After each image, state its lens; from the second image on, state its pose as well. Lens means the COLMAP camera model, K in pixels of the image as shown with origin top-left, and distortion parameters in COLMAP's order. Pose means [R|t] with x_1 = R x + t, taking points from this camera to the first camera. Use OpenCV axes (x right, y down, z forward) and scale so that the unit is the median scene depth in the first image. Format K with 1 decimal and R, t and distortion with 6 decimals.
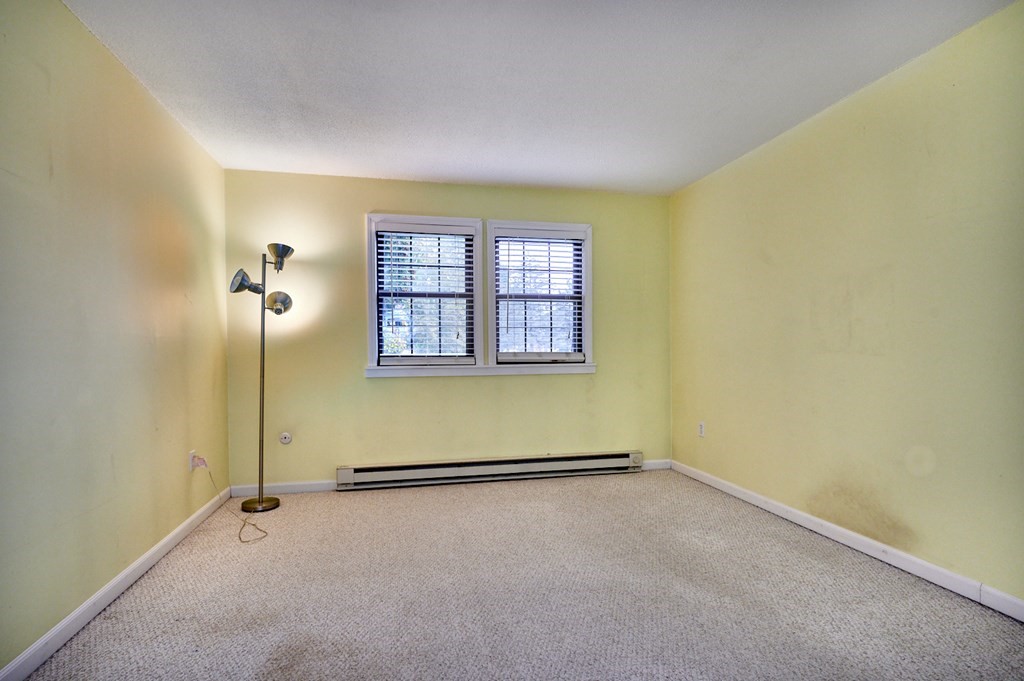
lens RADIAL K [[489.2, 0, 512.0], [0, 489.2, 340.5], [0, 0, 1]] dist [-0.000774, 0.000015]
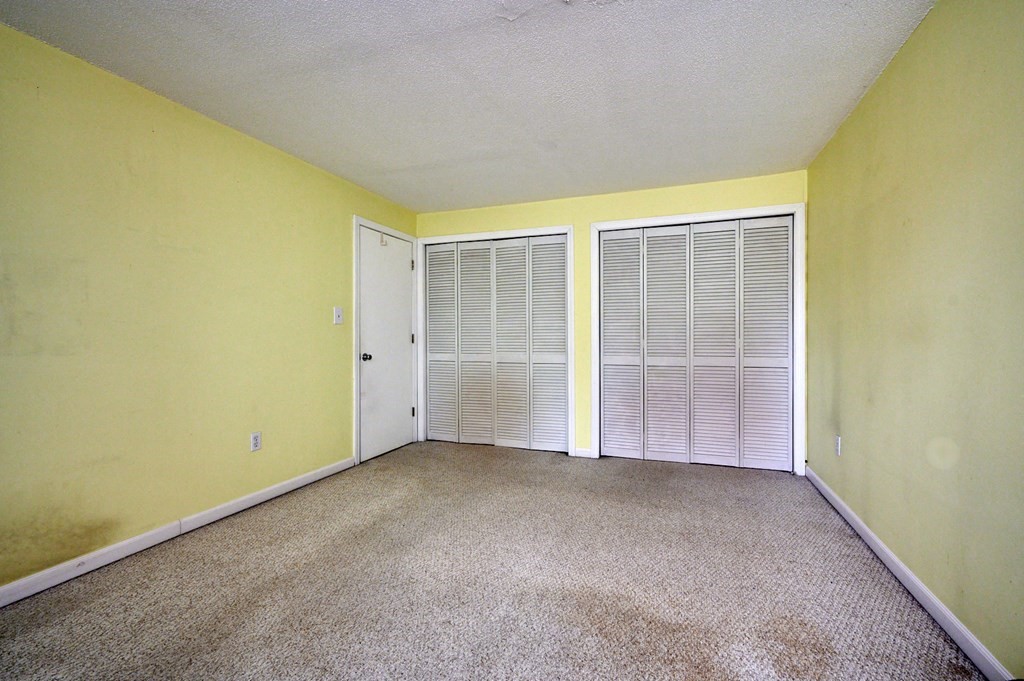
lens RADIAL K [[457.4, 0, 512.0], [0, 457.4, 340.5], [0, 0, 1]] dist [0.000887, 0.000110]
pose [[-0.836800, 0.005570, 0.547481, -0.436657], [-0.000724, 0.999936, -0.011281, 0.013601], [-0.547509, -0.009836, -0.836742, 1.359689]]
